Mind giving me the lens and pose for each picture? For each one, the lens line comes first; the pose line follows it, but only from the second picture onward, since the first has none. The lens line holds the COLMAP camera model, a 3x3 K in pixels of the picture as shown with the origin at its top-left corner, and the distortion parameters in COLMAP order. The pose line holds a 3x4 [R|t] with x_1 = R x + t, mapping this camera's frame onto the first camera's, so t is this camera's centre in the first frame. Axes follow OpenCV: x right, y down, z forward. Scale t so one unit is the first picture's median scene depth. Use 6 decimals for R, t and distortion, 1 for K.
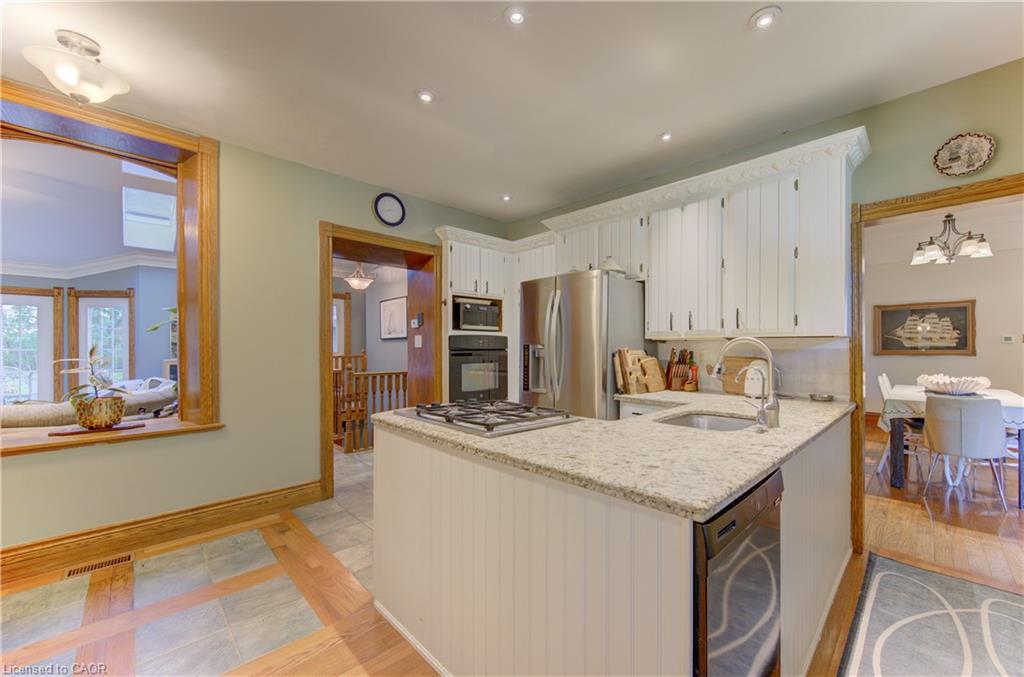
lens RADIAL K [[403.1, 0, 512.1], [0, 403.1, 350.3], [0, 0, 1]] dist [-0.000304, -0.000083]
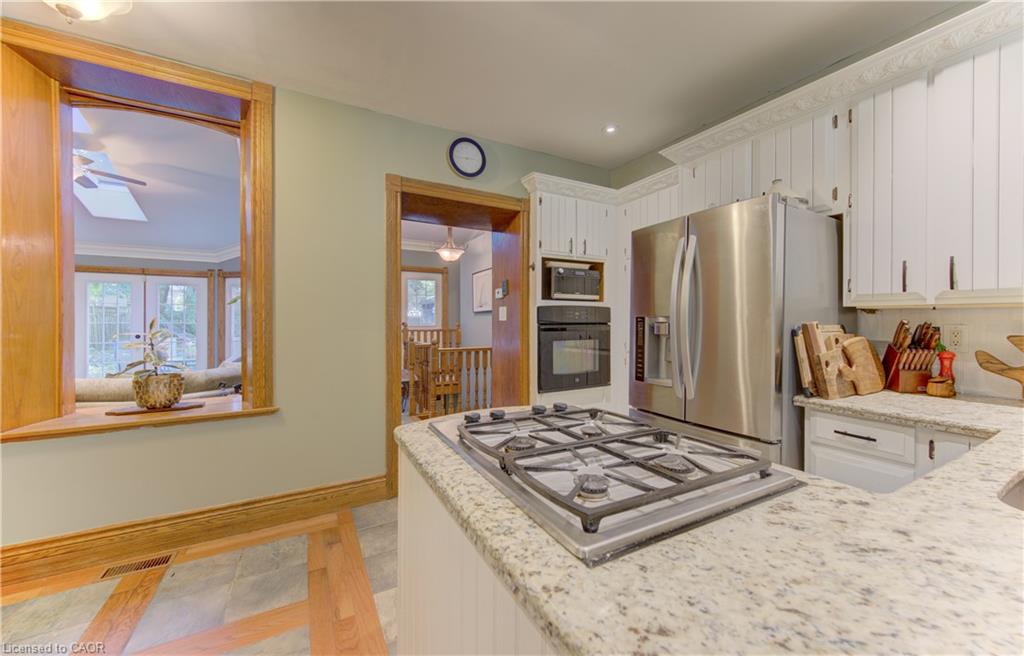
lens RADIAL K [[377.0, 0, 501.6], [0, 377.0, 325.2], [0, 0, 1]] dist [-0.000572, -0.000085]
pose [[0.961134, 0.002902, -0.276067, -0.016875], [-0.002032, 0.999992, 0.003438, -0.000912], [0.276075, -0.002743, 0.961132, 0.283843]]
